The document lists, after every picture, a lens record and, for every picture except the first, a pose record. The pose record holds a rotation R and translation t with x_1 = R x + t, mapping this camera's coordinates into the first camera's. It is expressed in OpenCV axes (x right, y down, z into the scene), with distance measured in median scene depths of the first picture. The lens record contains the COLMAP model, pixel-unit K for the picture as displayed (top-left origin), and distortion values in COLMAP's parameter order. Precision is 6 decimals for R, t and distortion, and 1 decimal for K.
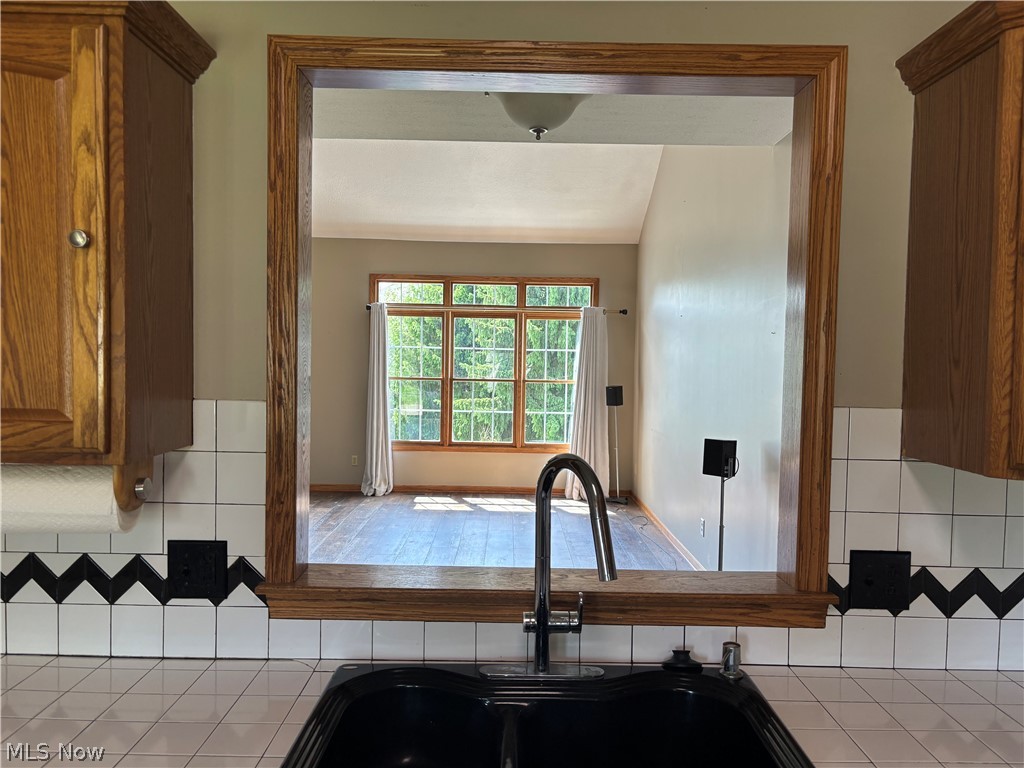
lens RADIAL K [[763.6, 0, 508.7], [0, 763.6, 394.3], [0, 0, 1]] dist [0.031071, -0.004120]
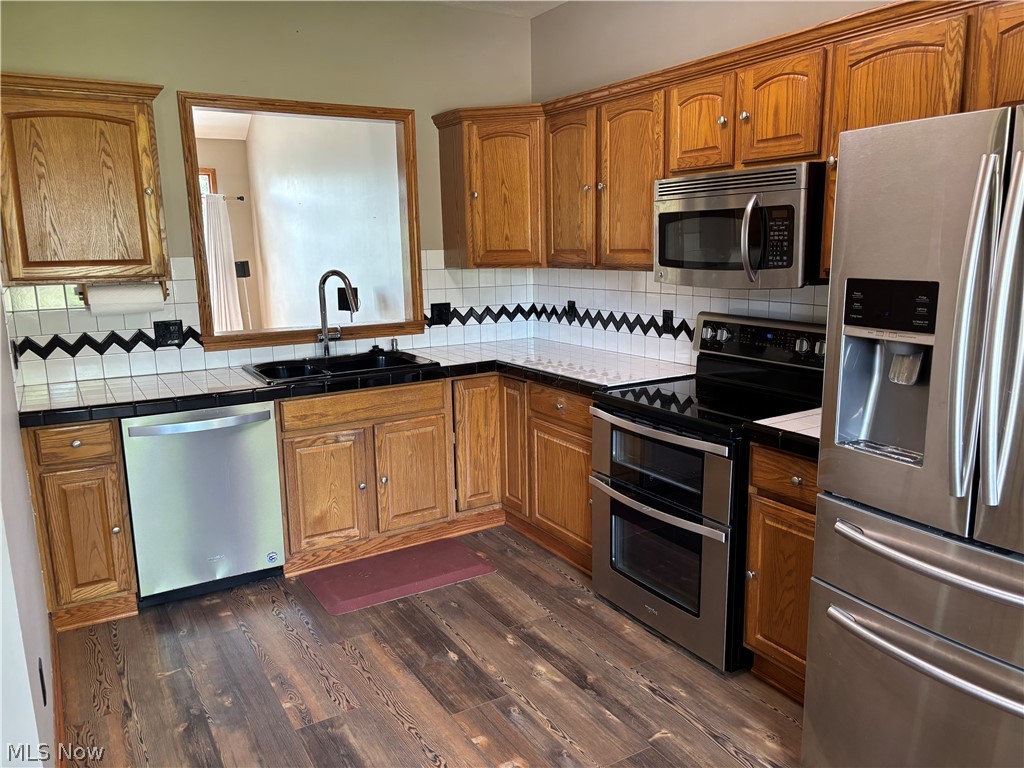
lens RADIAL K [[763.6, 0, 518.1], [0, 763.6, 388.2], [0, 0, 1]] dist [0.031071, -0.004120]
pose [[0.849440, -0.132671, 0.510735, -0.708259], [0.056064, 0.985090, 0.162648, 0.075641], [-0.524698, -0.109526, 0.844213, -1.466639]]
